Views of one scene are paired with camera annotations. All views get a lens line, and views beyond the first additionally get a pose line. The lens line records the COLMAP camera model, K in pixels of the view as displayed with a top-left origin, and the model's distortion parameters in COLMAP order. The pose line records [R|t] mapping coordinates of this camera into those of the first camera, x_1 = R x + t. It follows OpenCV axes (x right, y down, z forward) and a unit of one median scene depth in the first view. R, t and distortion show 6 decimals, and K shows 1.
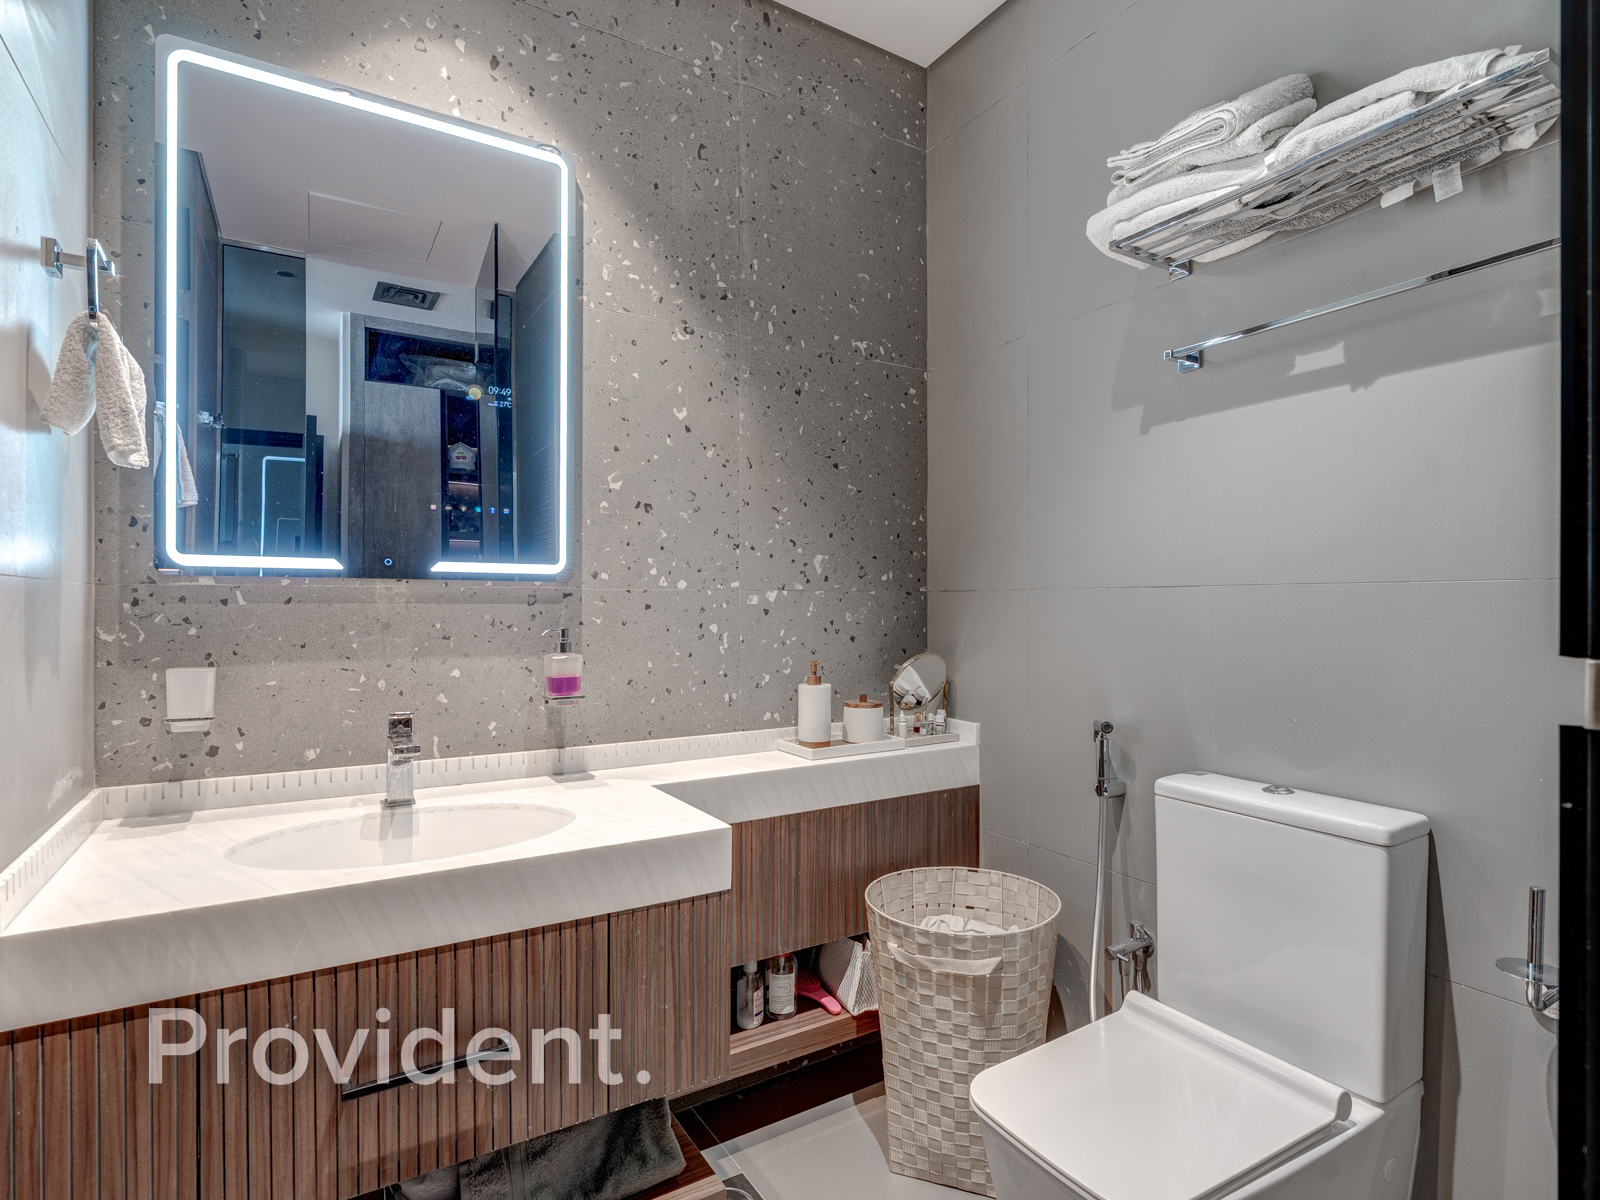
lens RADIAL K [[812.8, 0, 796.4], [0, 812.8, 593.6], [0, 0, 1]] dist [-0.002453, 0.000746]
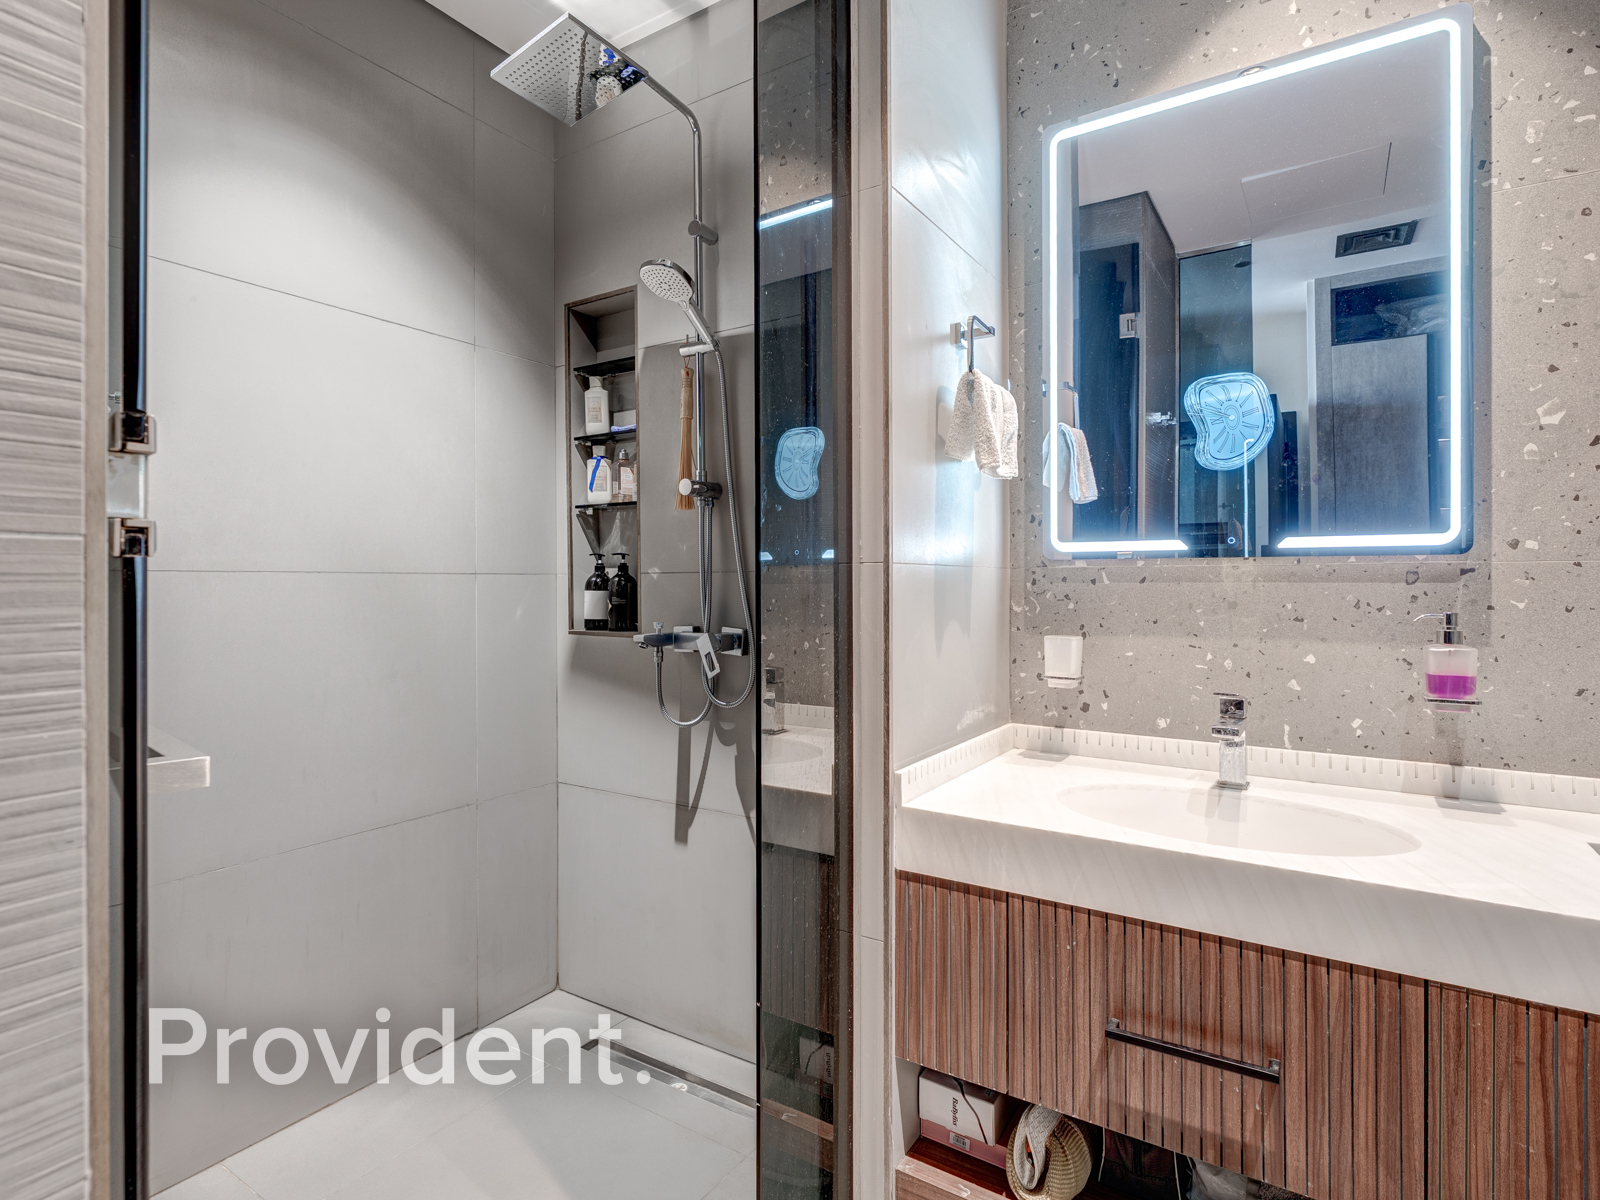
lens RADIAL K [[824.1, 0, 806.6], [0, 824.1, 569.9], [0, 0, 1]] dist [-0.001647, 0.001525]
pose [[0.446713, -0.016921, -0.894517, 0.171944], [0.012881, 0.999839, -0.012480, 0.003037], [0.894585, -0.005947, 0.446859, 0.094781]]
